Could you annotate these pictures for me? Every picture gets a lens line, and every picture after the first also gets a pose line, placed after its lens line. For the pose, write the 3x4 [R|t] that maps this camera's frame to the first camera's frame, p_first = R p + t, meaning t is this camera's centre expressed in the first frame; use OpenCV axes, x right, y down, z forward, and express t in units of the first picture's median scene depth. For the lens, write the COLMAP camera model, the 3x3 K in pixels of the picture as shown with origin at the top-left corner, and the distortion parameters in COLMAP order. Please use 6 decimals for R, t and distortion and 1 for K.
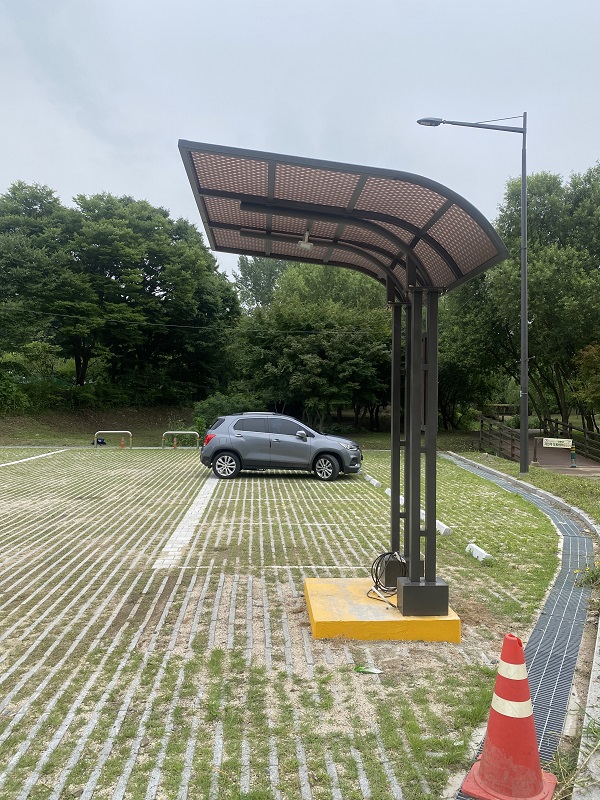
lens RADIAL K [[611.2, 0, 306.0], [0, 611.2, 398.9], [0, 0, 1]] dist [0.022500, -0.025290]
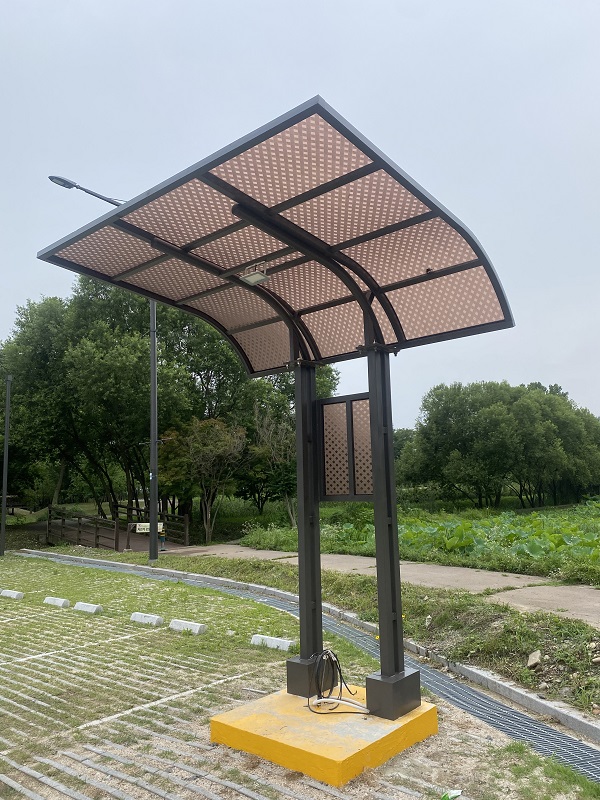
lens RADIAL K [[611.2, 0, 307.2], [0, 611.2, 401.7], [0, 0, 1]] dist [0.022500, -0.025290]
pose [[0.701435, 0.066975, 0.709579, -0.426224], [0.033462, 0.991383, -0.126651, 0.012749], [-0.711947, 0.112581, 0.693150, 0.335084]]
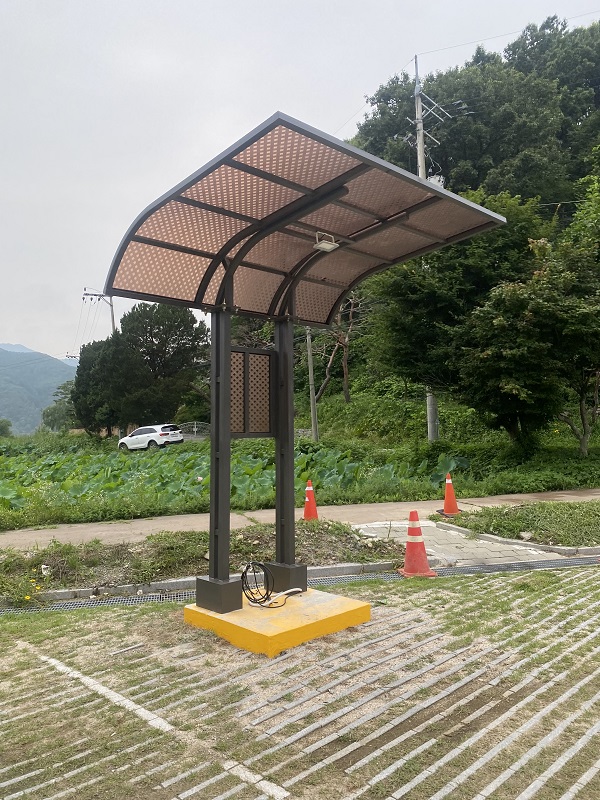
lens RADIAL K [[611.2, 0, 303.8], [0, 611.2, 395.4], [0, 0, 1]] dist [0.022500, -0.025290]
pose [[-0.640111, 0.046221, 0.766891, -0.582606], [0.007463, 0.998516, -0.053952, 0.028524], [-0.768246, -0.028812, -0.639505, 1.344922]]
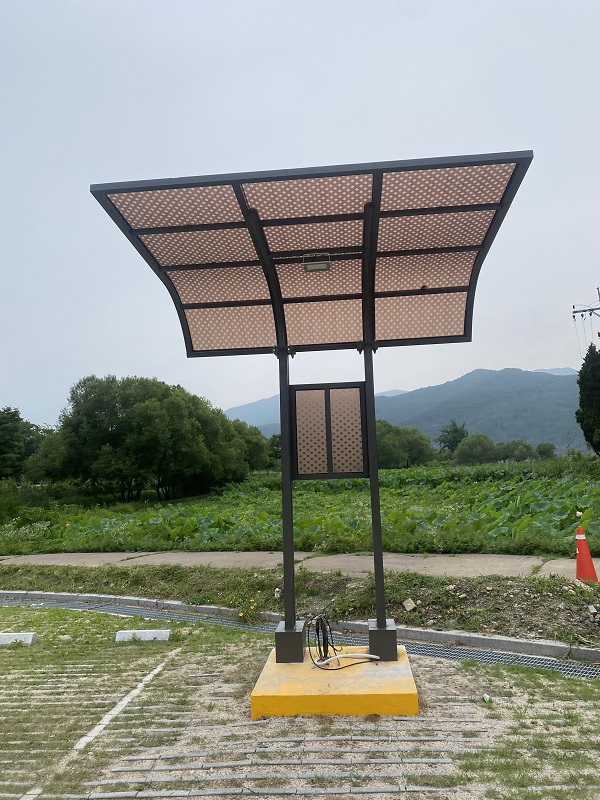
lens RADIAL K [[611.2, 0, 306.9], [0, 611.2, 395.2], [0, 0, 1]] dist [0.022500, -0.025290]
pose [[0.149747, 0.102178, 0.983430, -0.685417], [0.036457, 0.993399, -0.108765, 0.016722], [-0.988052, 0.052140, 0.145034, 0.740093]]
